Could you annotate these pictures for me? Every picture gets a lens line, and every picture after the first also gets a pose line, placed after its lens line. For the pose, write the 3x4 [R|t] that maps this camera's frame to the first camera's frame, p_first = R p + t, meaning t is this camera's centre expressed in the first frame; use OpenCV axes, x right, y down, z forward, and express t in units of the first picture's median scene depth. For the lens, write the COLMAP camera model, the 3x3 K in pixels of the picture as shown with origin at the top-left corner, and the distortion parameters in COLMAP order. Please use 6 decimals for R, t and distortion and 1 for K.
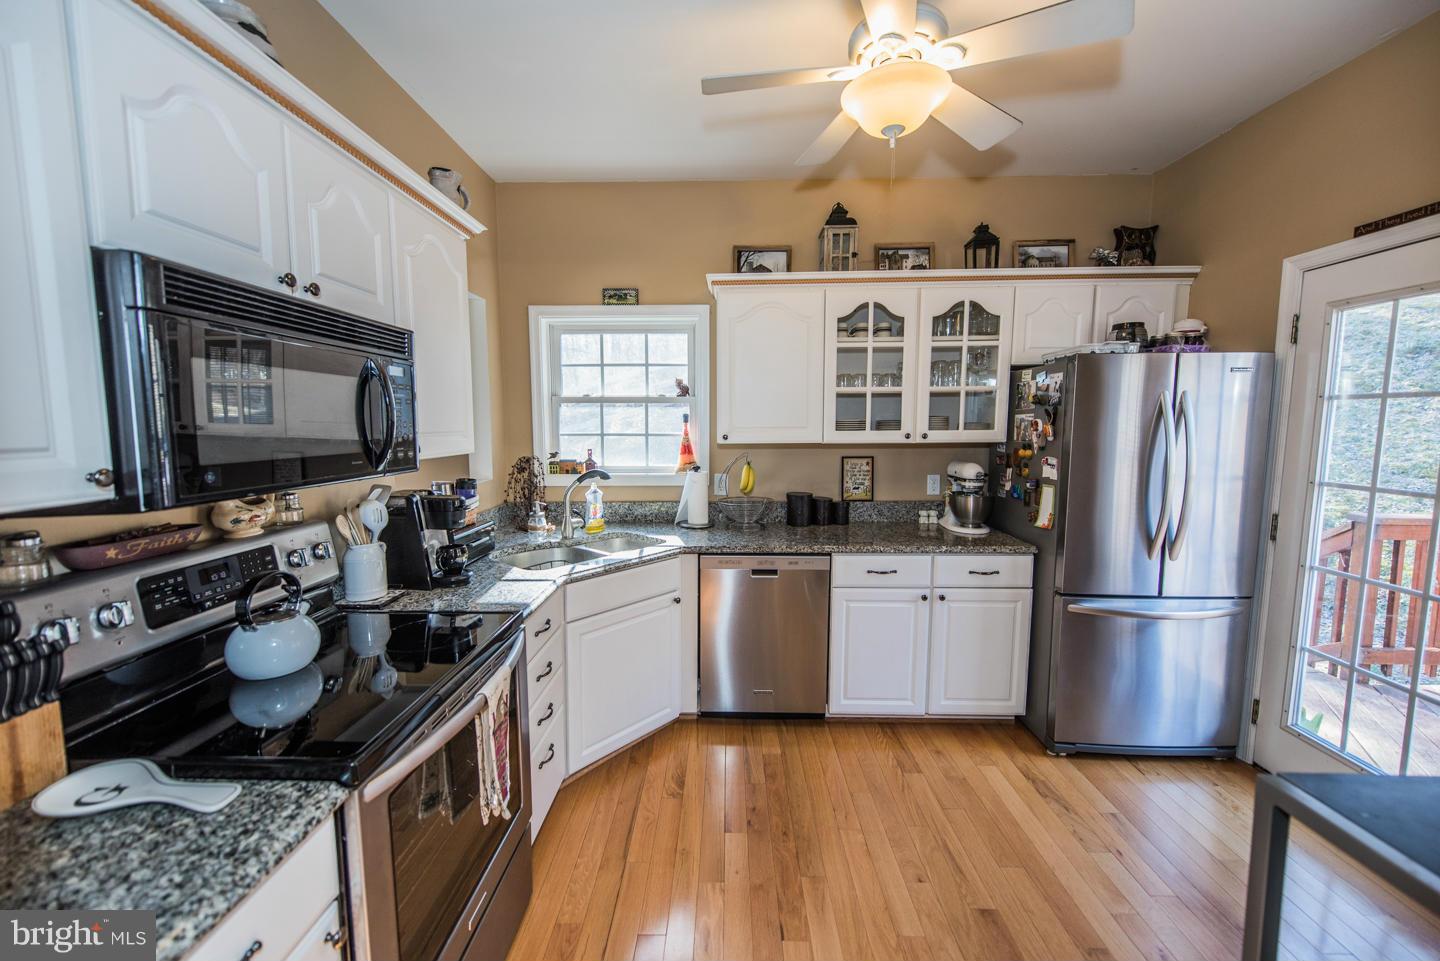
lens RADIAL K [[557.2, 0, 706.8], [0, 557.2, 478.3], [0, 0, 1]] dist [0.012407, -0.001226]
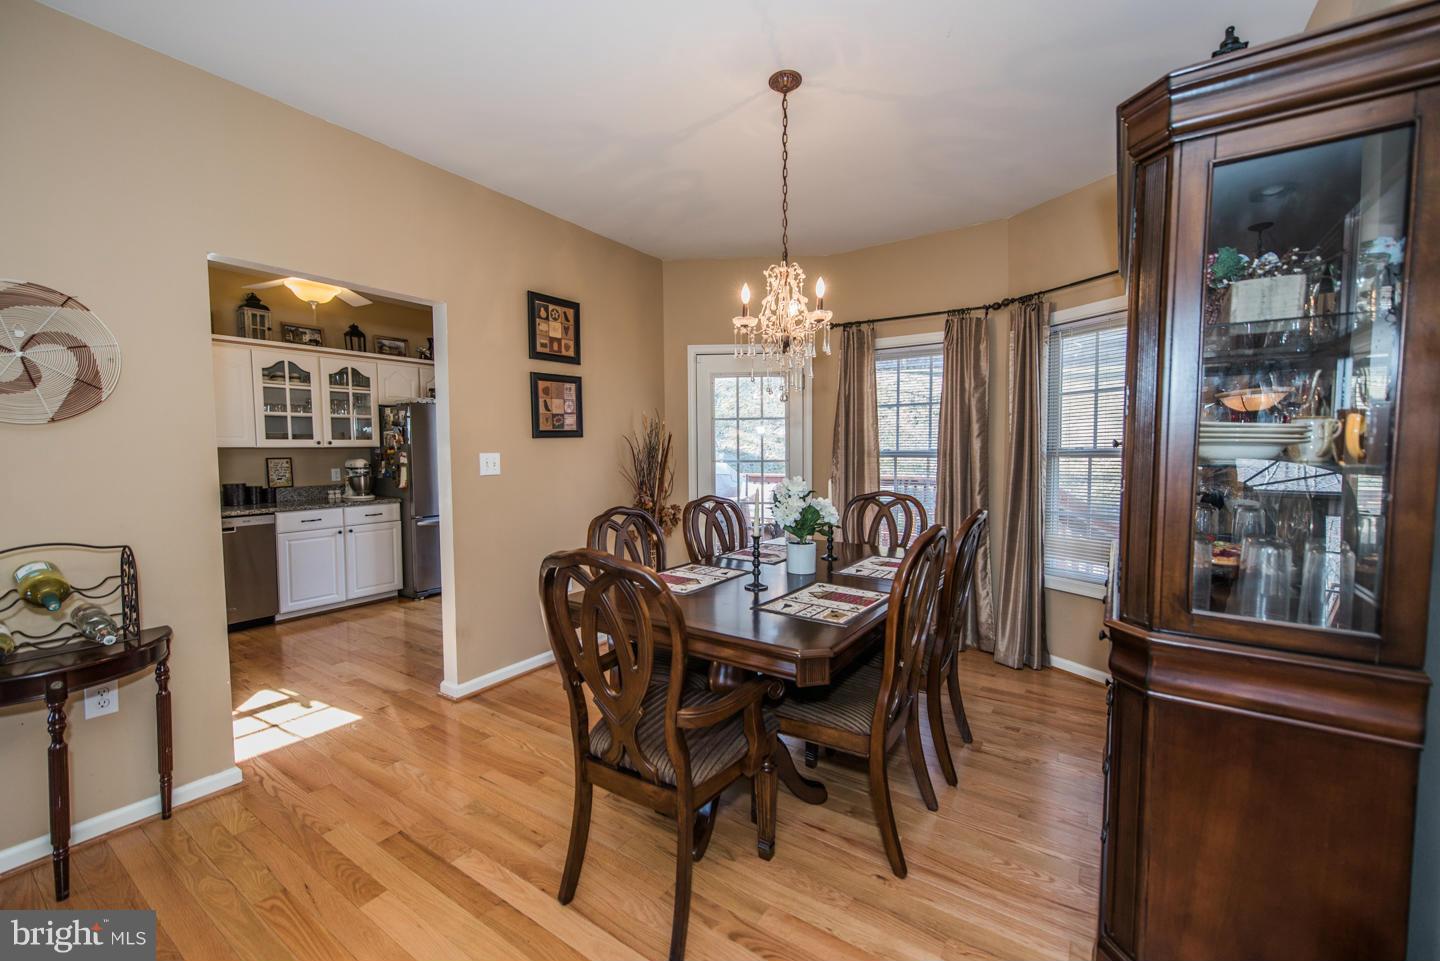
lens RADIAL K [[557.2, 0, 720.5], [0, 557.2, 476.6], [0, 0, 1]] dist [0.012407, -0.001226]
pose [[0.514049, -0.046740, 0.856487, -0.468530], [0.093200, 0.995646, -0.001603, 0.140765], [-0.852683, 0.080648, 0.516167, -0.894175]]
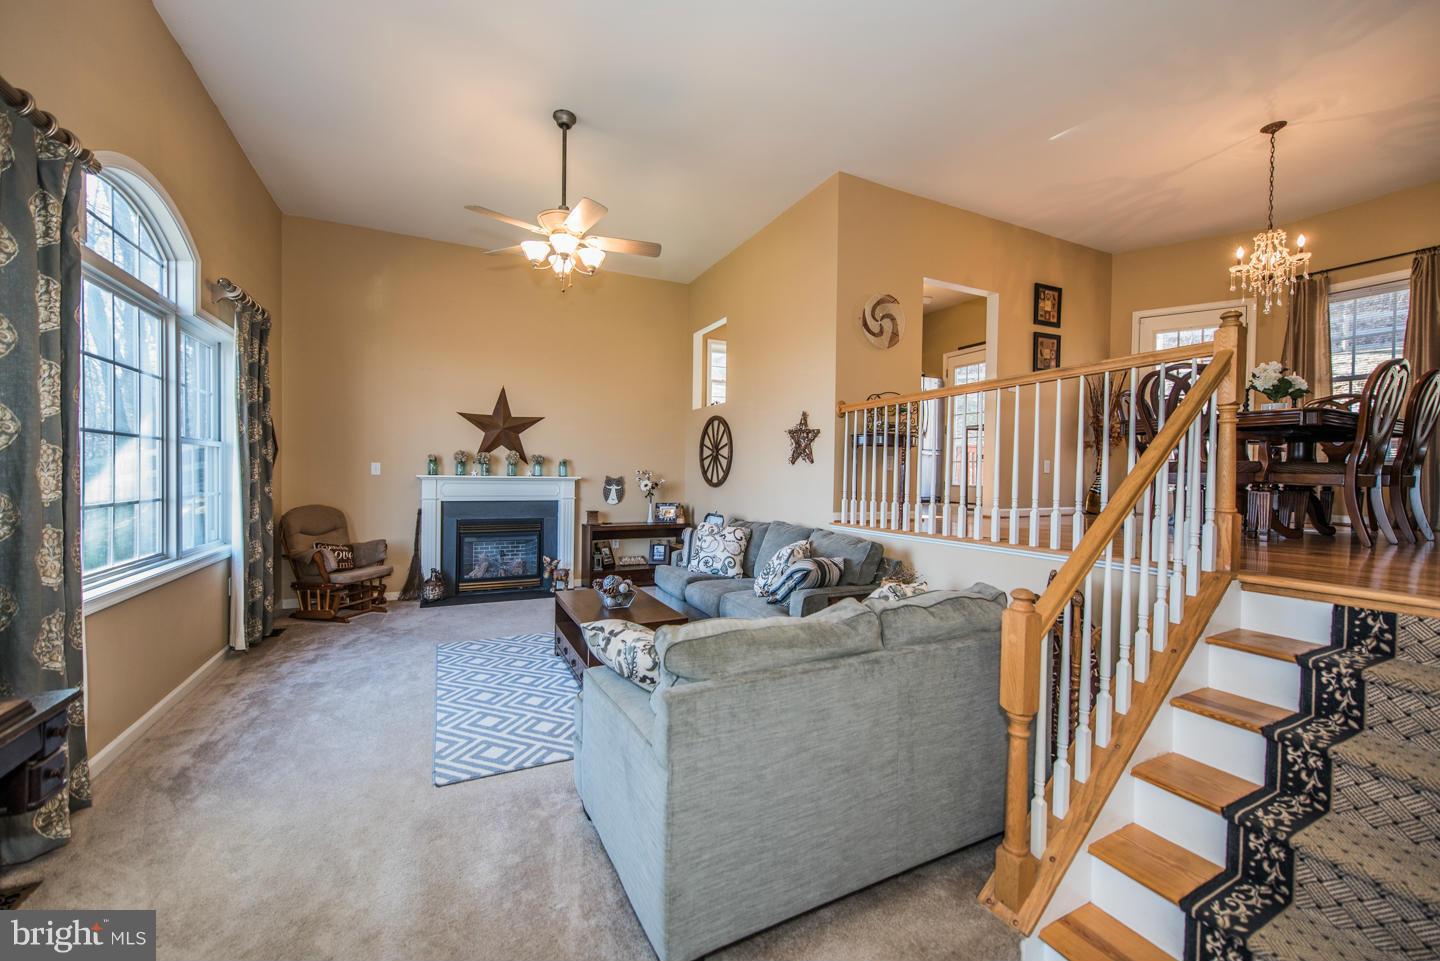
lens RADIAL K [[557.2, 0, 733.3], [0, 557.2, 477.8], [0, 0, 1]] dist [0.012407, -0.001226]
pose [[0.863154, 0.009683, 0.504848, -1.380343], [0.035340, 0.996206, -0.079529, 0.451431], [-0.503703, 0.086487, 0.859537, -1.030720]]
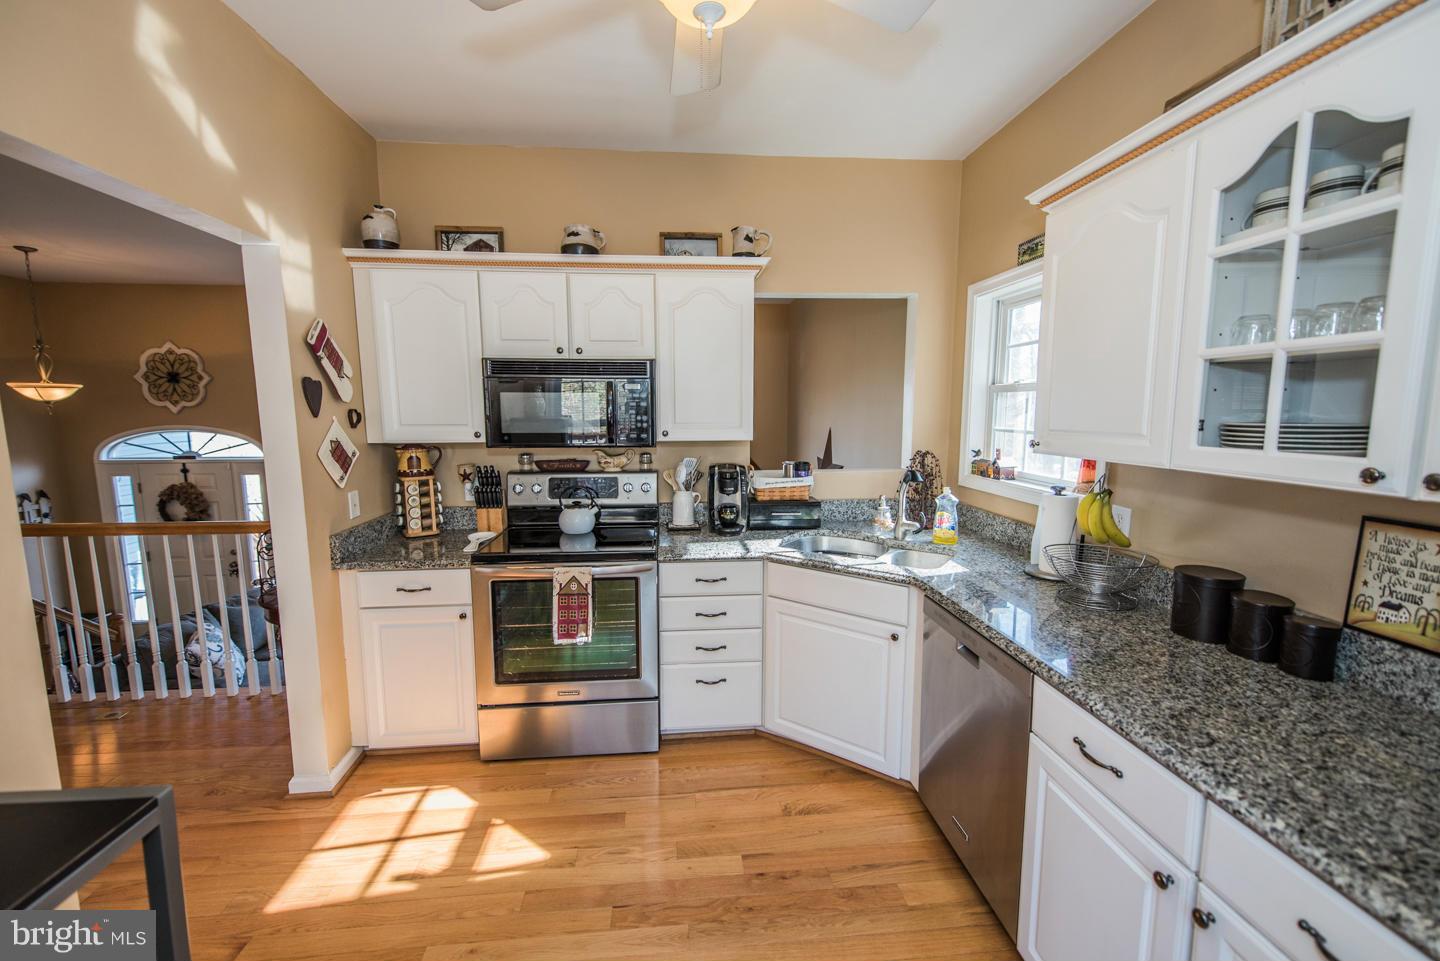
lens RADIAL K [[557.2, 0, 707.4], [0, 557.2, 476.8], [0, 0, 1]] dist [0.012407, -0.001226]
pose [[0.136623, 0.124933, -0.982714, 0.640613], [-0.098740, 0.988793, 0.111978, -0.072987], [0.985690, 0.081735, 0.147428, 0.549173]]
